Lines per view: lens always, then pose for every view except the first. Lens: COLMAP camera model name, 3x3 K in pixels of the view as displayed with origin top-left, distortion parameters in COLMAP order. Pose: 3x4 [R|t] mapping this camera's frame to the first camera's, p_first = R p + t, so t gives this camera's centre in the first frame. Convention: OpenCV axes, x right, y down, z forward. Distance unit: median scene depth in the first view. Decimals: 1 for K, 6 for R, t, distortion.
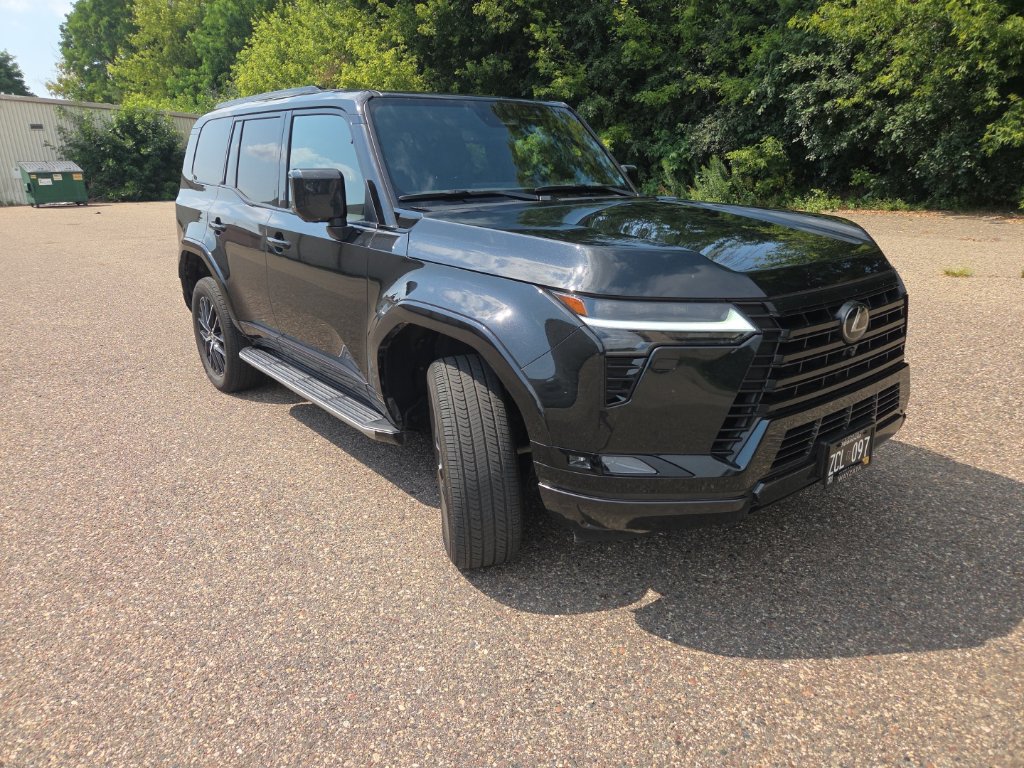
lens RADIAL K [[675.2, 0, 501.6], [0, 675.2, 372.0], [0, 0, 1]] dist [0.070893, -0.053829]
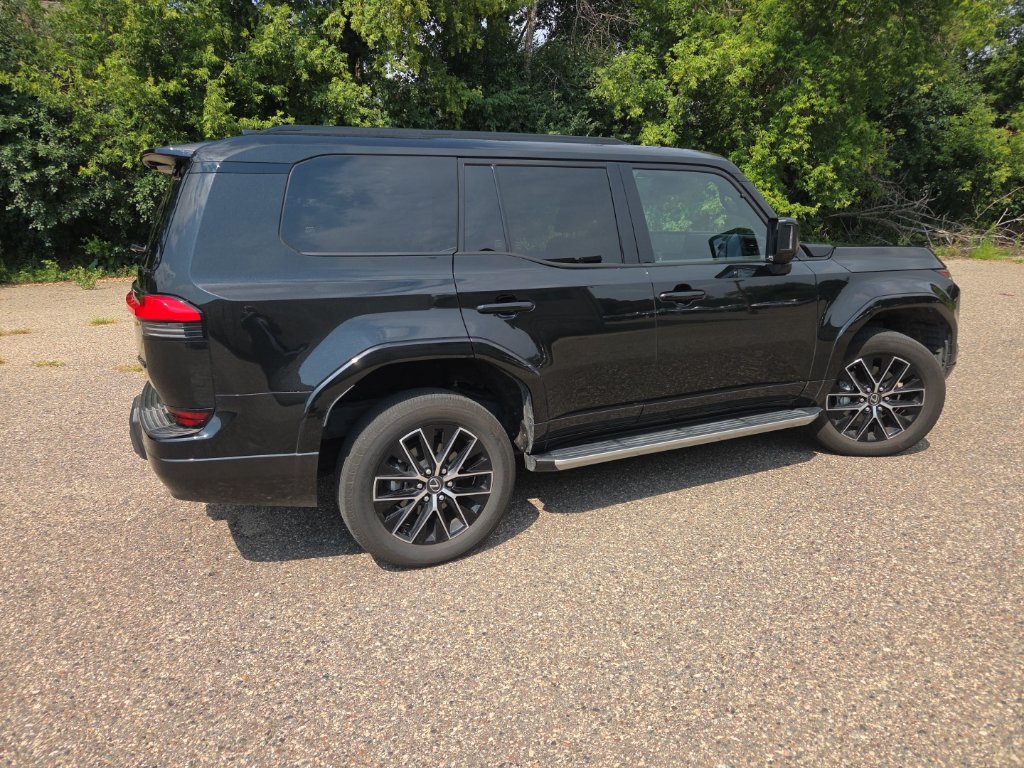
lens RADIAL K [[675.2, 0, 501.5], [0, 675.2, 375.4], [0, 0, 1]] dist [0.070893, -0.053829]
pose [[0.247431, -0.213611, 0.945065, -1.254049], [0.302646, 0.943629, 0.134049, -0.274313], [-0.920426, 0.252853, 0.298131, 0.923214]]
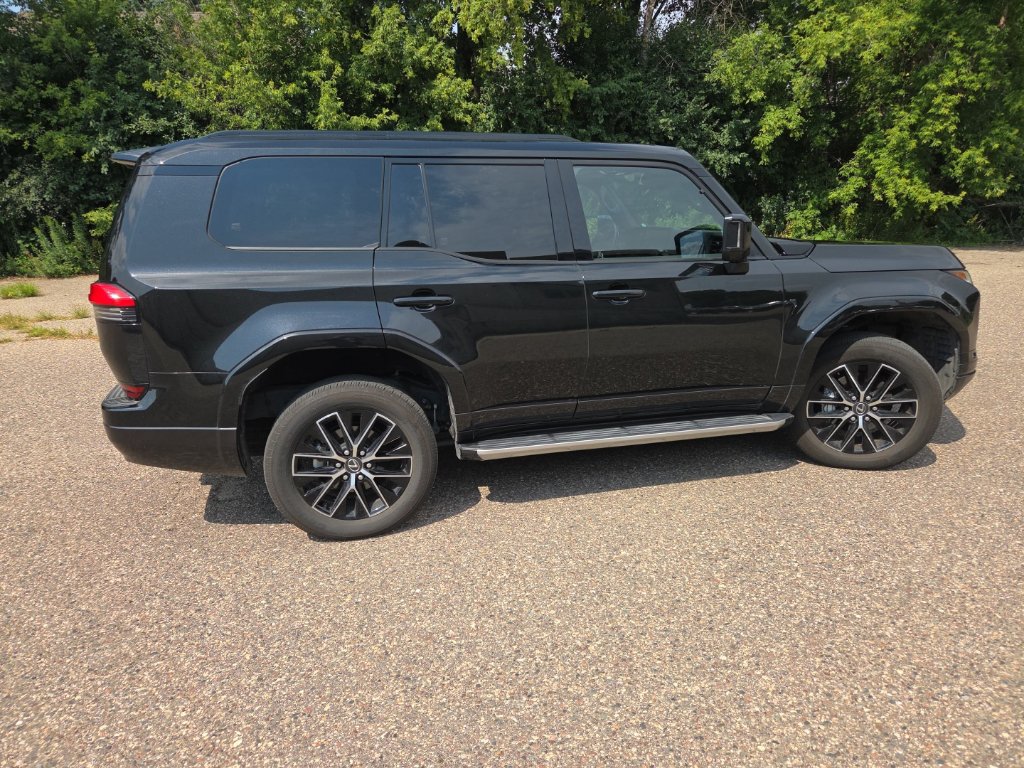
lens RADIAL K [[675.2, 0, 508.0], [0, 675.2, 386.3], [0, 0, 1]] dist [0.070893, -0.053829]
pose [[0.428447, -0.223484, 0.875493, -1.192664], [0.283547, 0.953240, 0.104569, -0.198100], [-0.857924, 0.203441, 0.471781, 0.668828]]
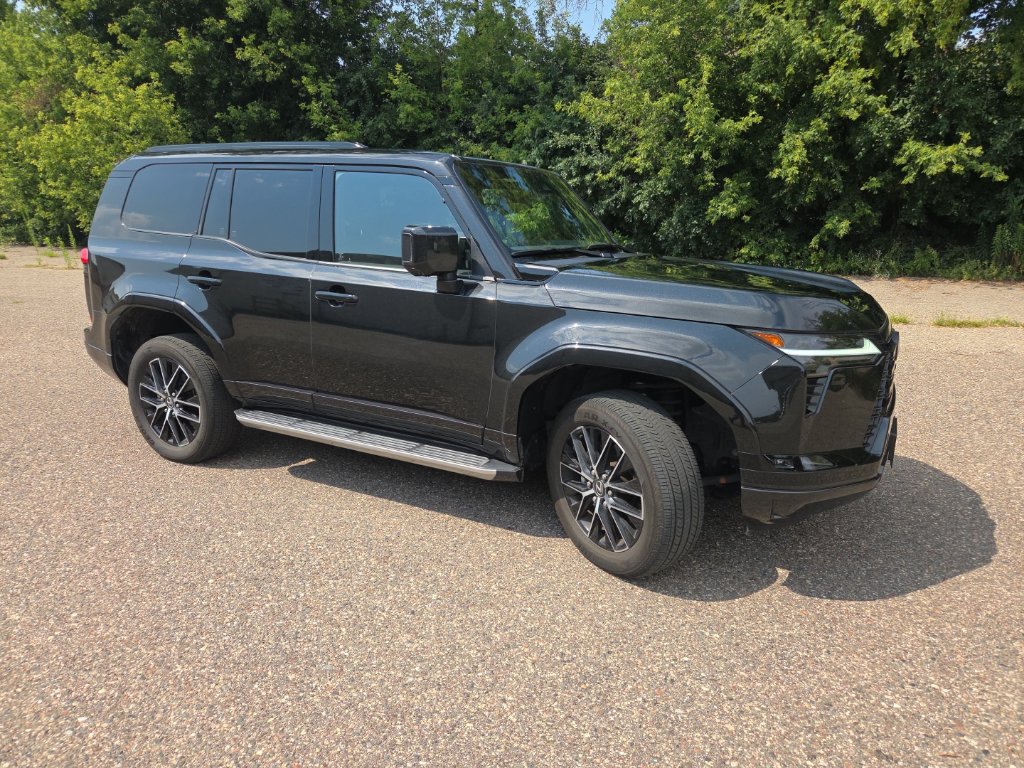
lens RADIAL K [[675.2, 0, 514.9], [0, 675.2, 380.9], [0, 0, 1]] dist [0.070893, -0.053829]
pose [[0.919734, -0.060690, 0.387822, -0.450309], [0.084180, 0.995485, -0.043854, -0.003569], [-0.383409, 0.072981, 0.920691, 0.007155]]
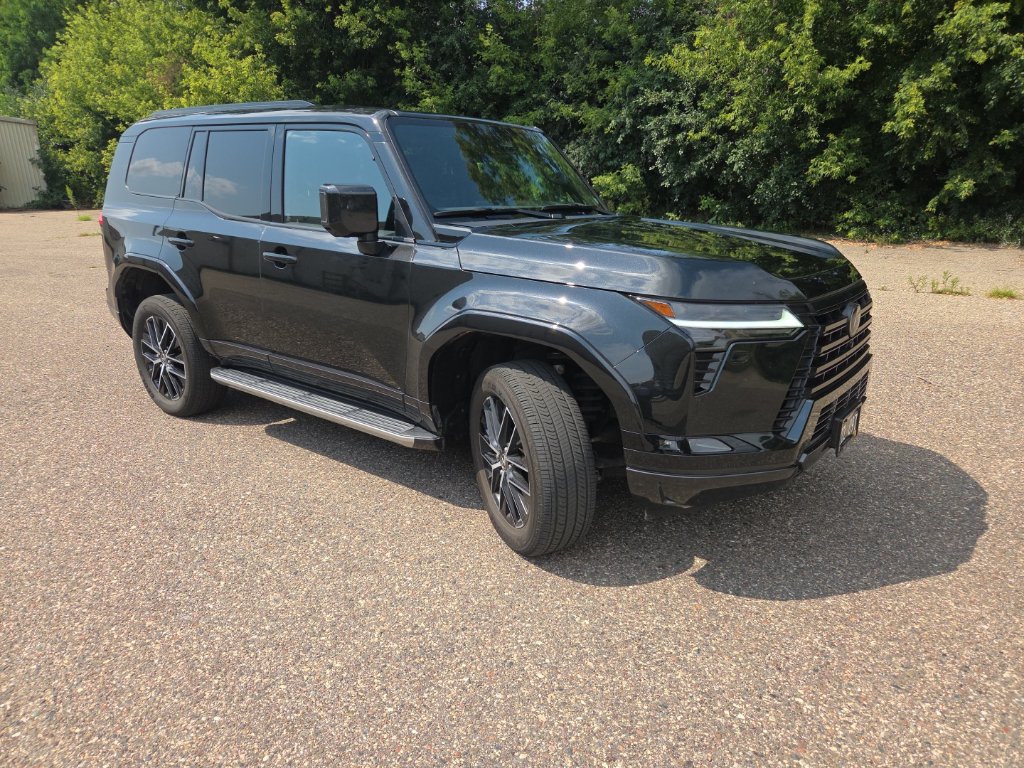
lens RADIAL K [[675.2, 0, 513.0], [0, 675.2, 389.5], [0, 0, 1]] dist [0.070893, -0.053829]
pose [[0.972819, -0.044890, 0.227172, -0.218159], [0.045506, 0.998961, 0.002528, 0.012673], [-0.227050, 0.007878, 0.973851, -0.034057]]
